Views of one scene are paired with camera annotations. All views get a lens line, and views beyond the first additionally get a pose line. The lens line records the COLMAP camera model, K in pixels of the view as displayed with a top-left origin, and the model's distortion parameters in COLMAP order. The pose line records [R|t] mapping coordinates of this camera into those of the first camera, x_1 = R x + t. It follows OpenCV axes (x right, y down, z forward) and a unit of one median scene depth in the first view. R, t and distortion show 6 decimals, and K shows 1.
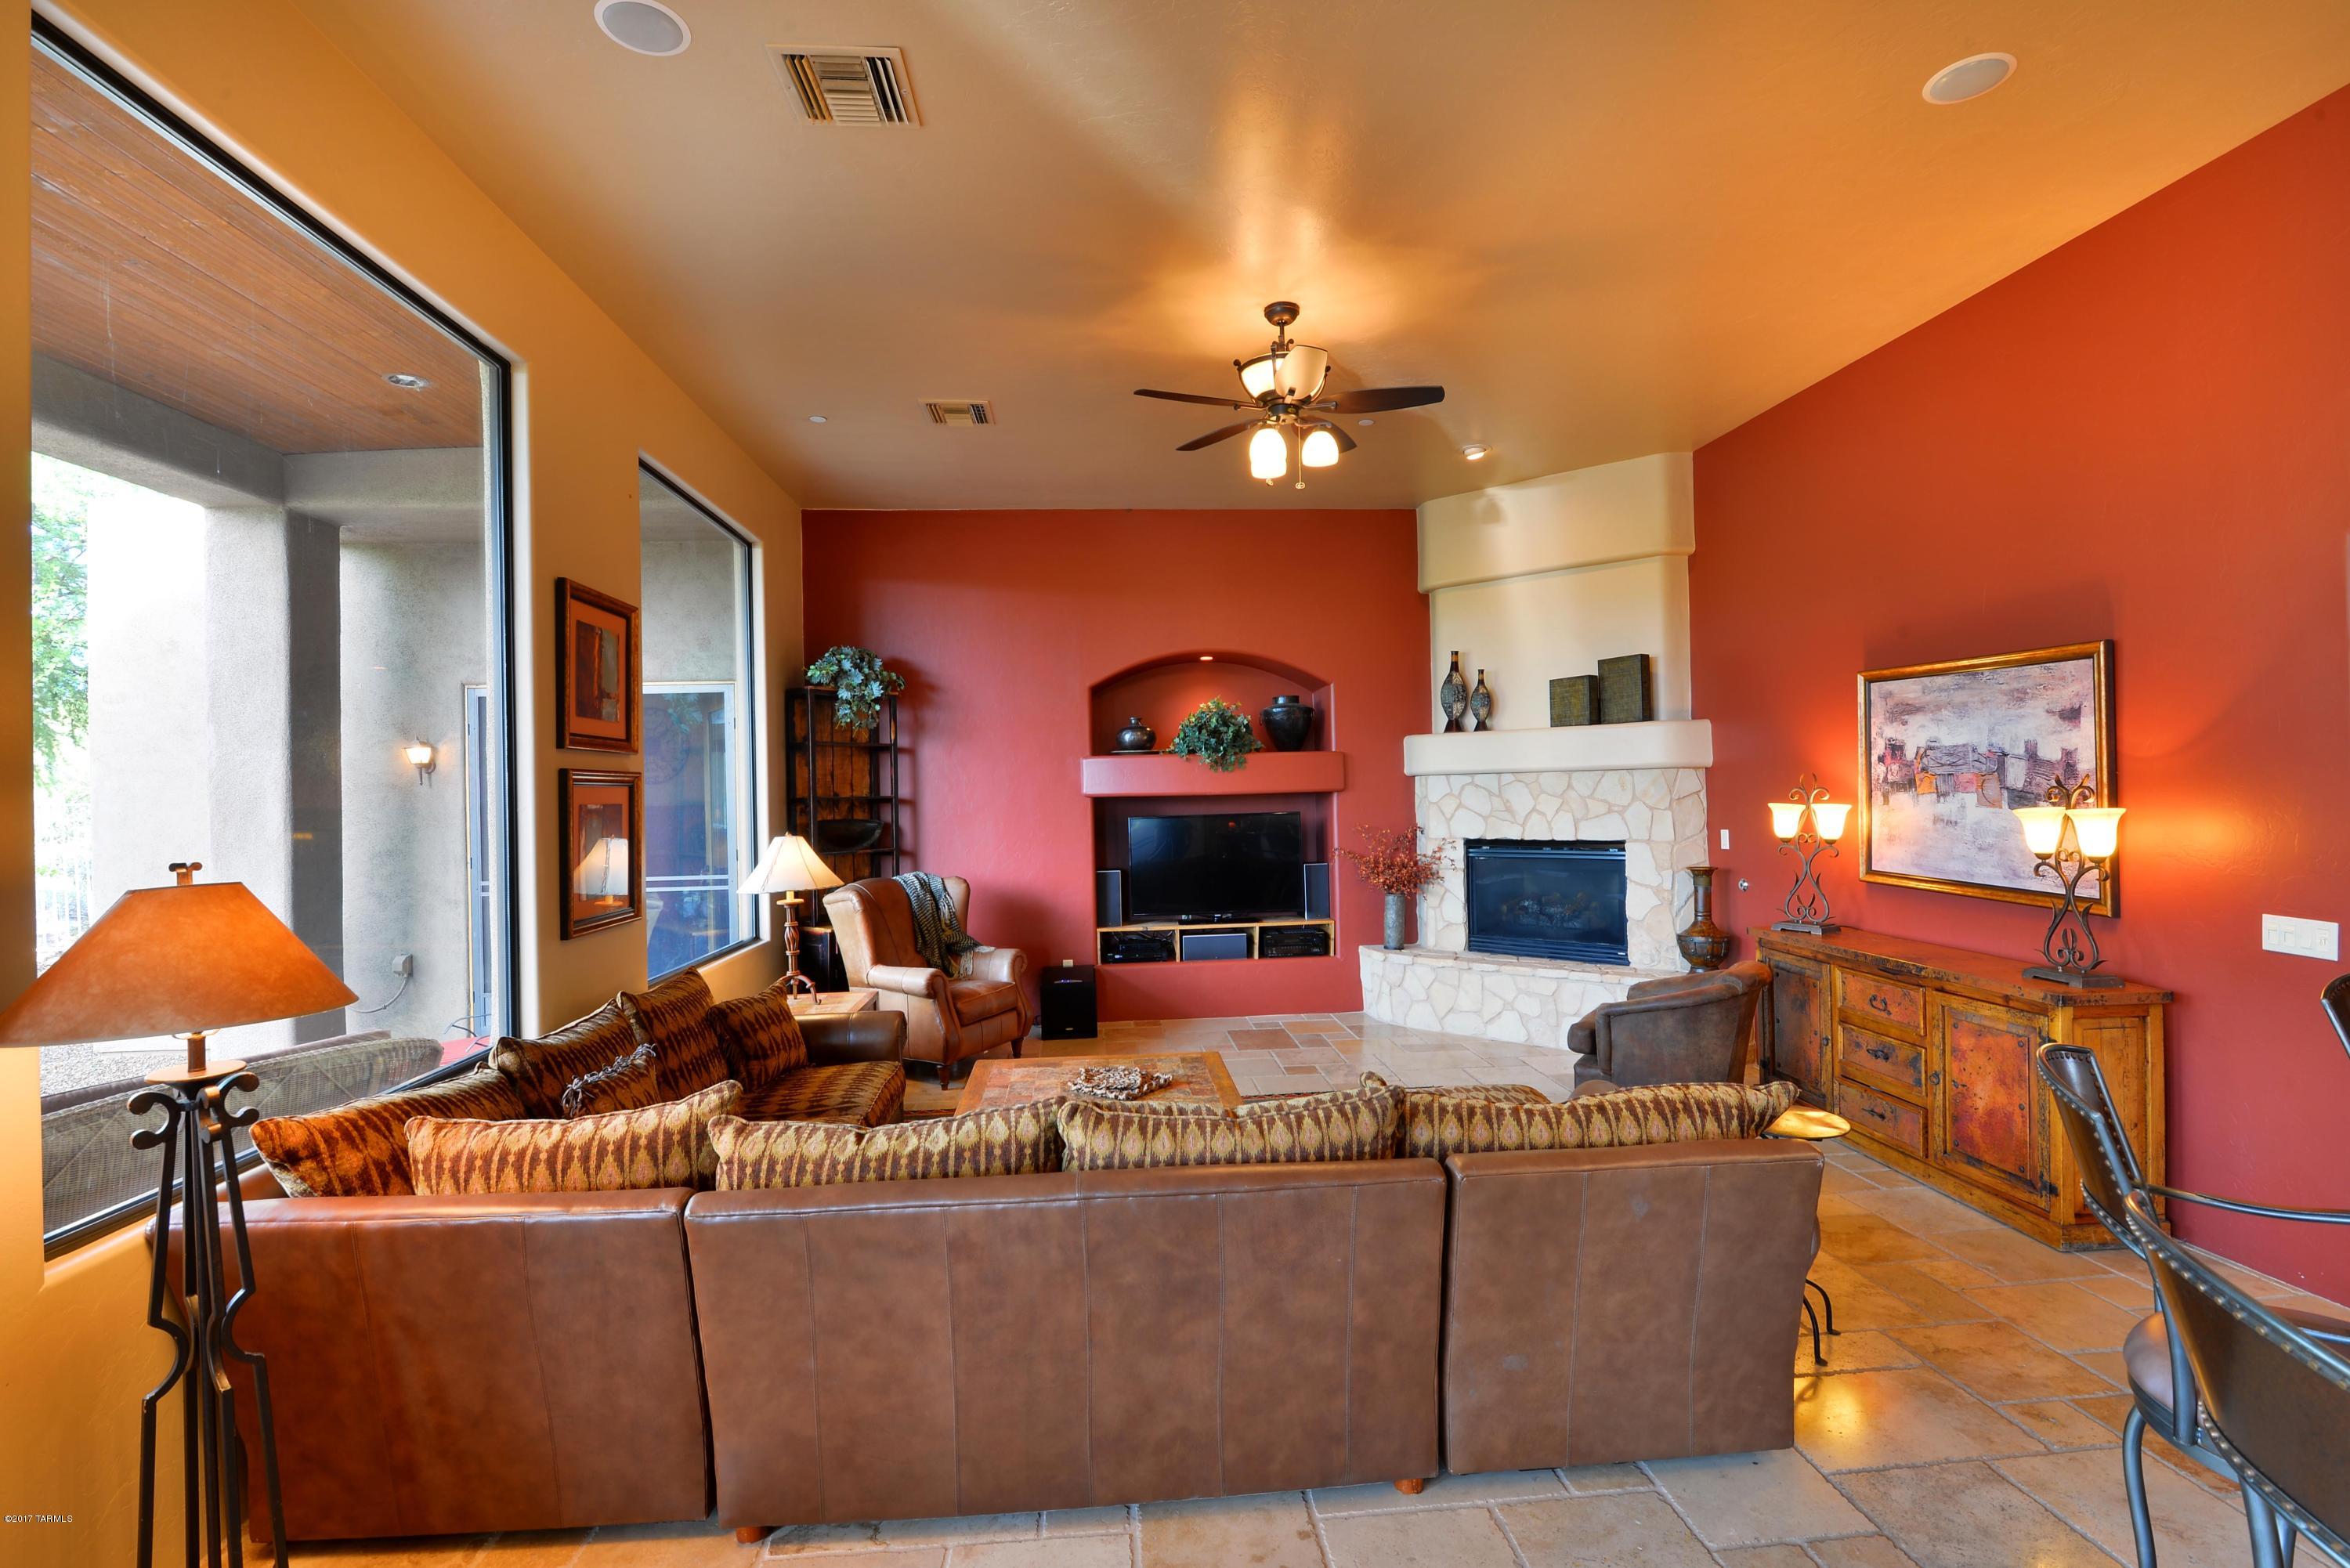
lens RADIAL K [[1070.6, 0, 1171.9], [0, 1070.6, 789.5], [0, 0, 1]] dist [-0.004482, -0.000901]
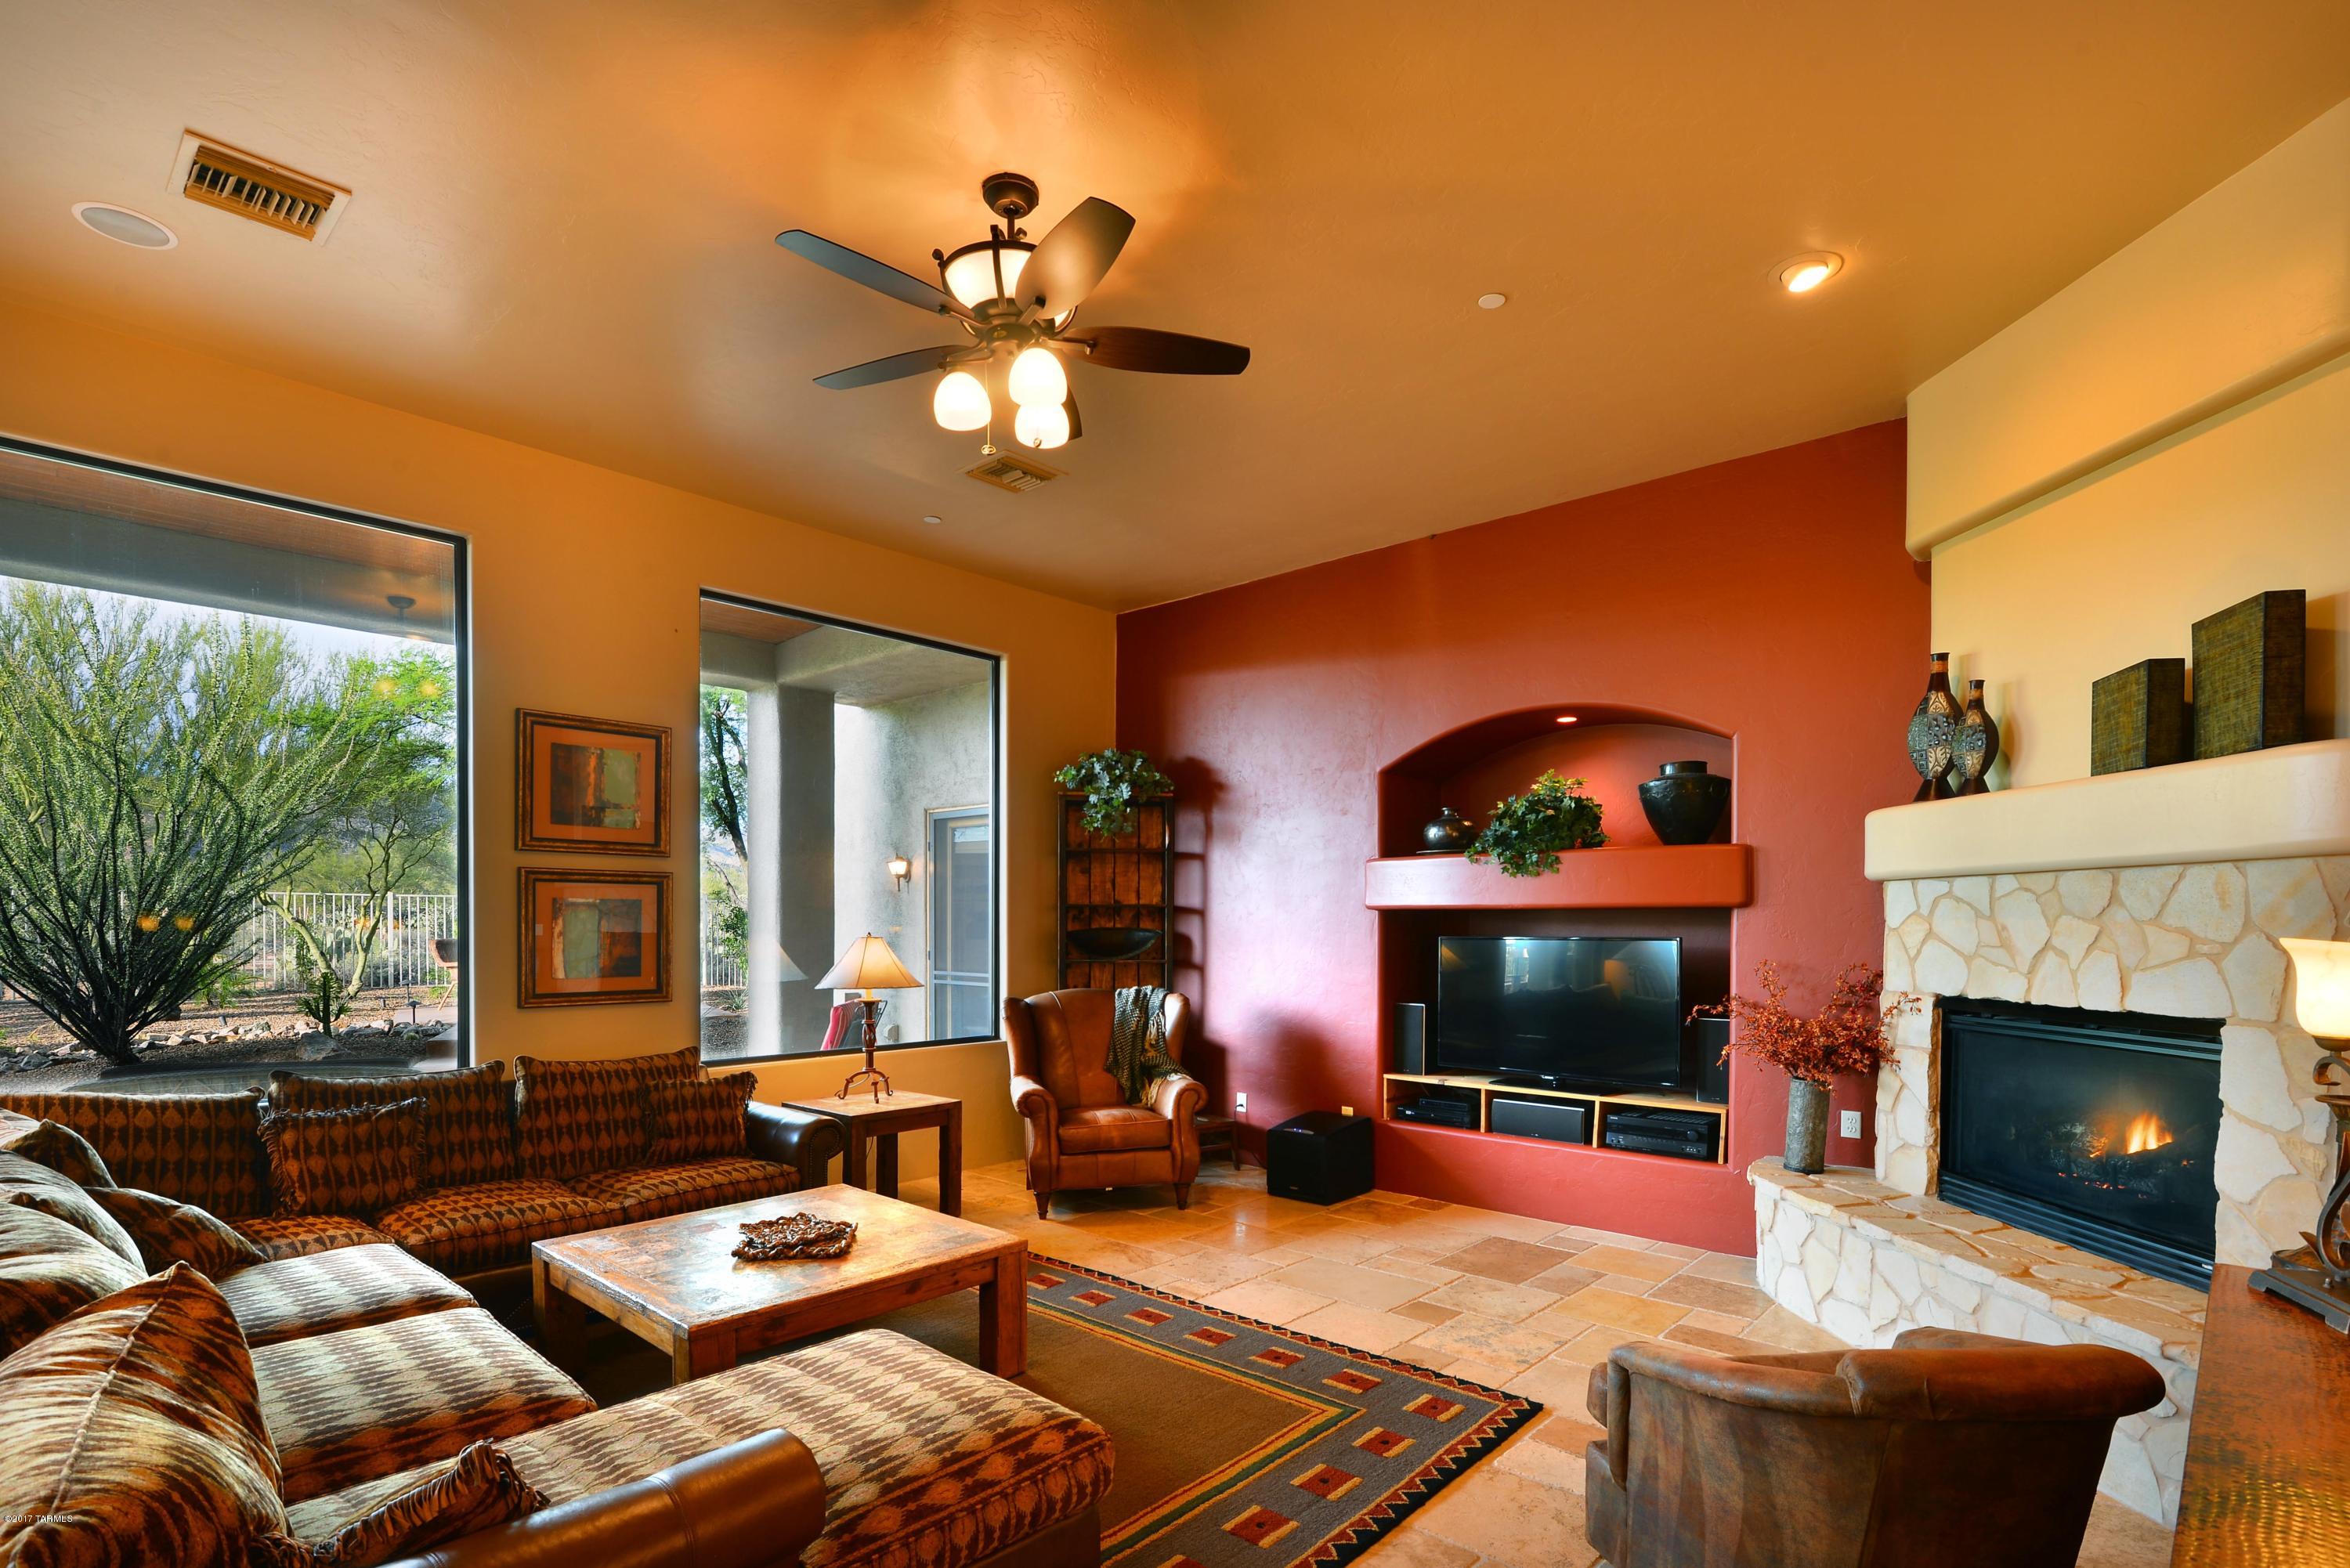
lens RADIAL K [[1070.6, 0, 1299.1], [0, 1070.6, 944.5], [0, 0, 1]] dist [-0.004482, -0.000901]
pose [[0.693209, 0.035468, -0.719864, 0.463645], [-0.014575, 0.999274, 0.035200, 0.005855], [0.720590, -0.013909, 0.693222, 0.404693]]
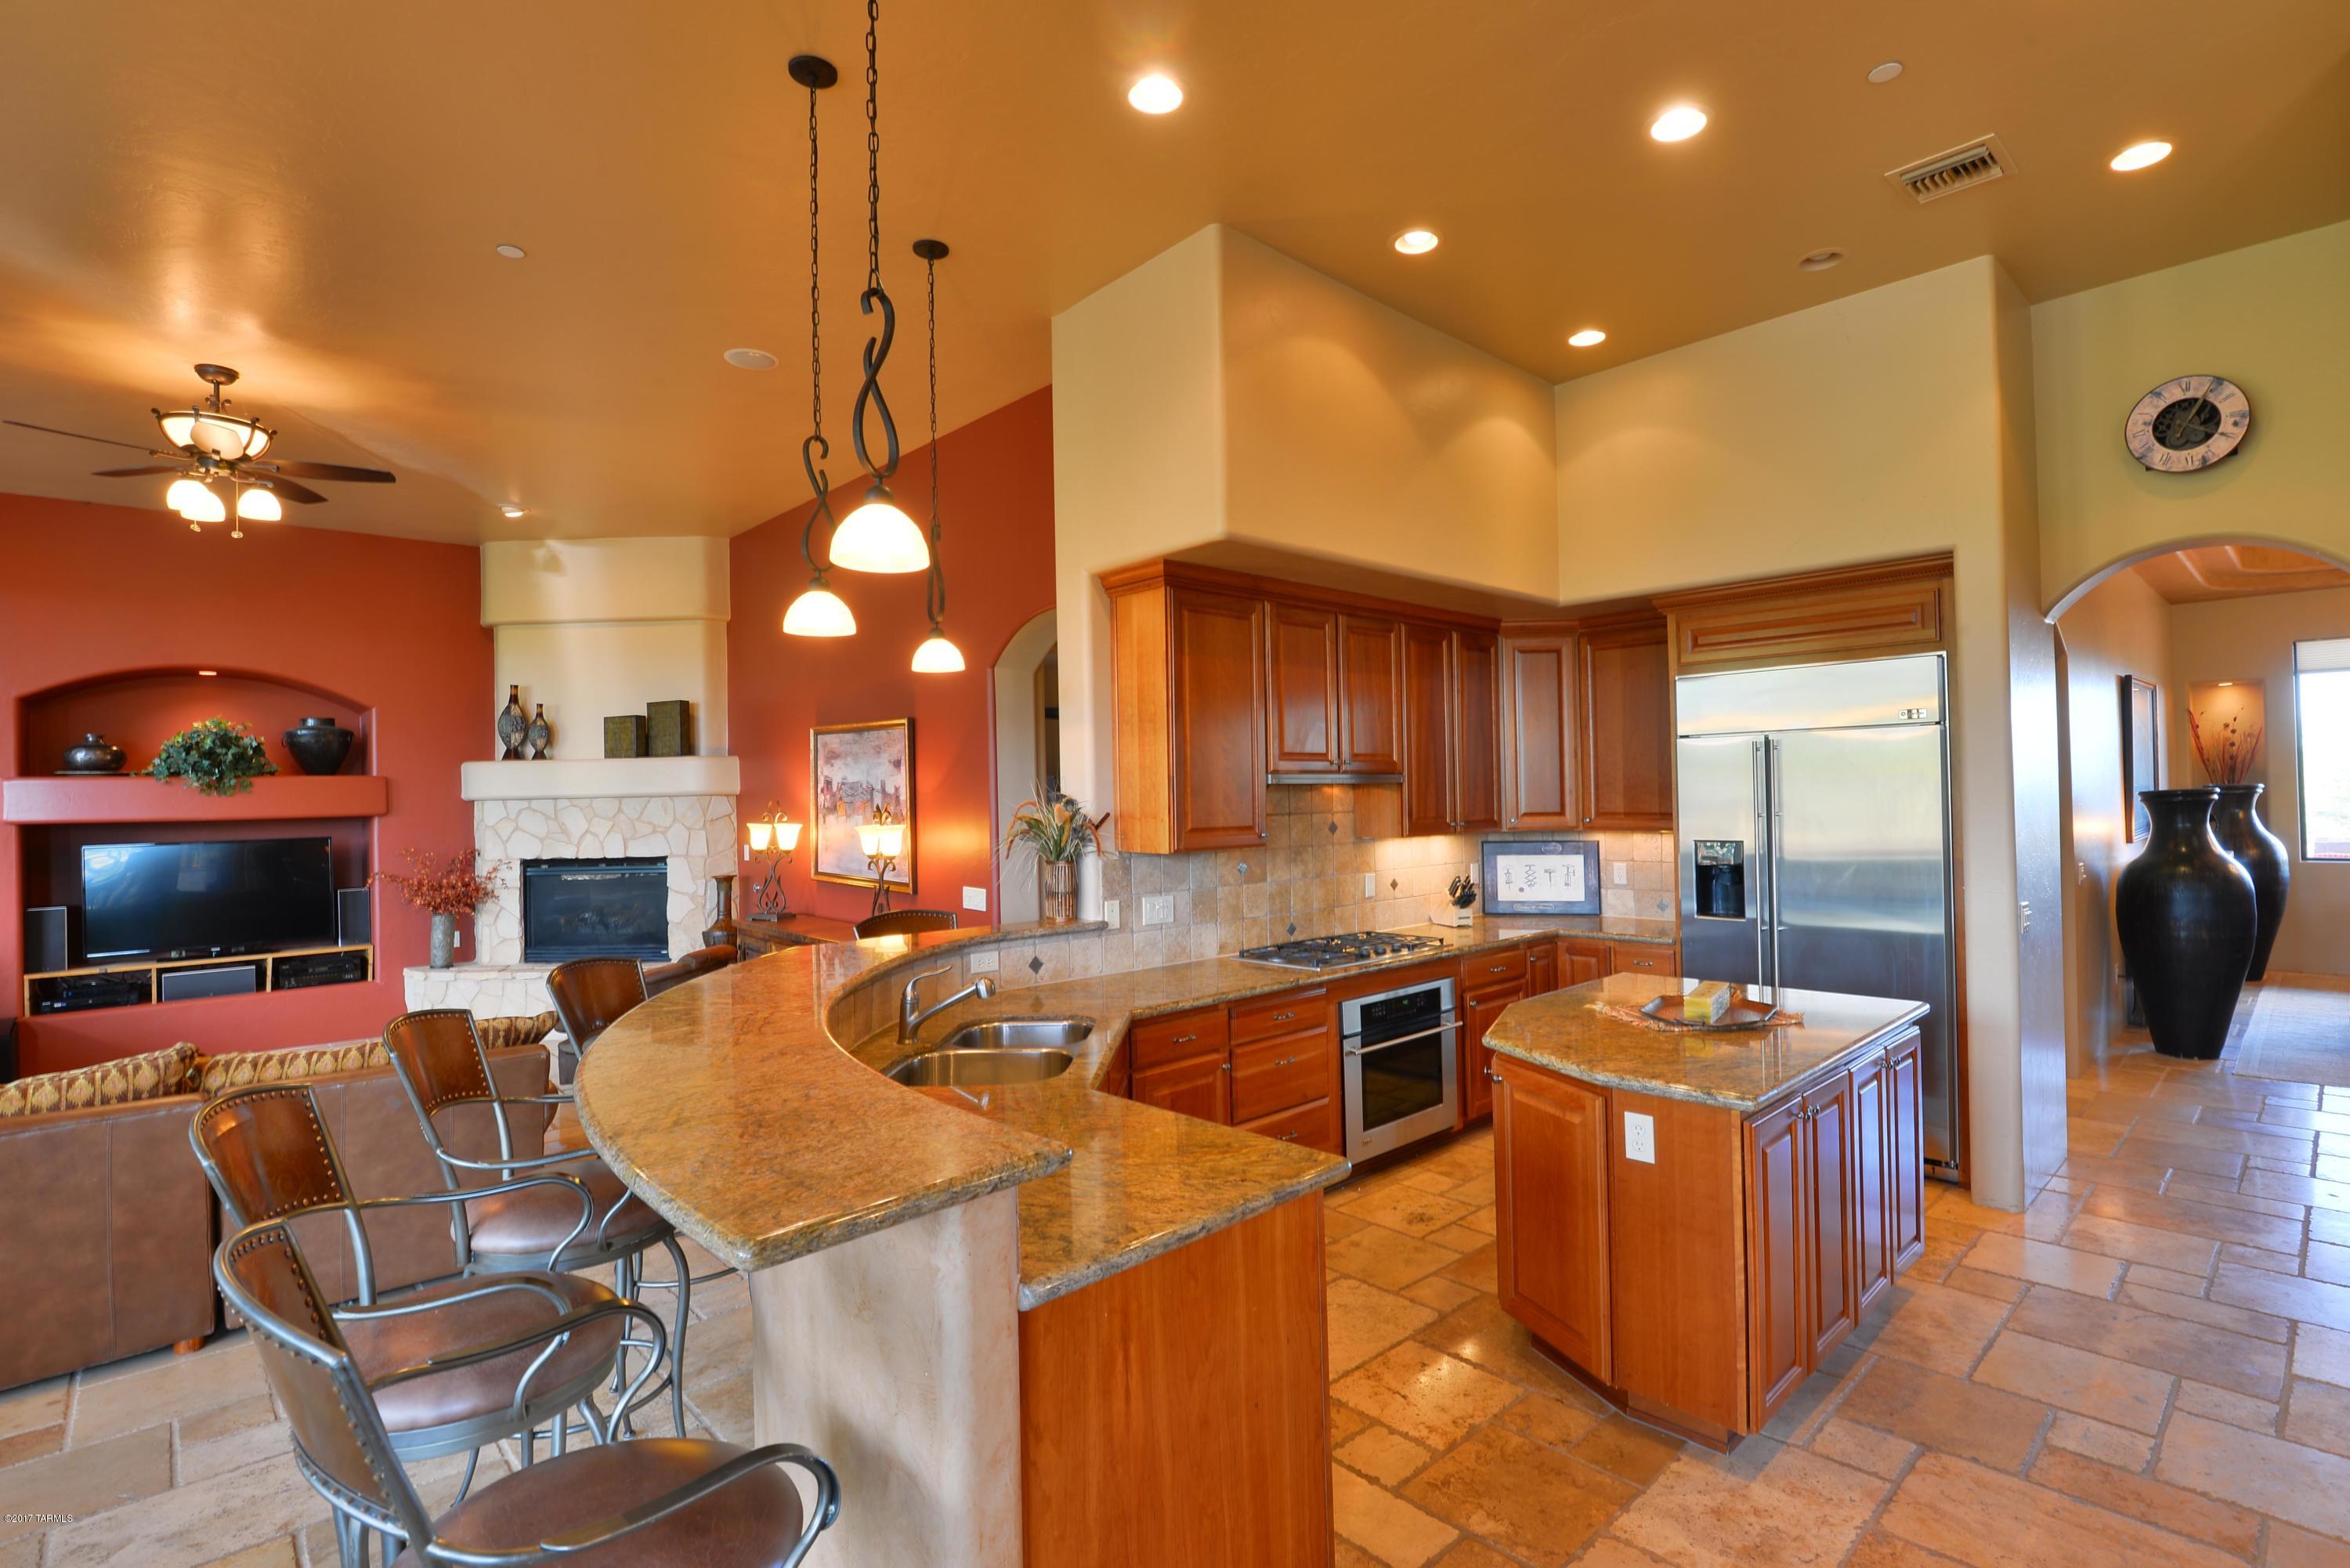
lens RADIAL K [[1070.6, 0, 1178.5], [0, 1070.6, 785.9], [0, 0, 1]] dist [-0.004482, -0.000901]
pose [[0.777350, 0.011451, 0.628964, 0.115460], [0.003094, 0.999753, -0.022026, -0.002158], [-0.629060, 0.019067, 0.777123, -0.269860]]
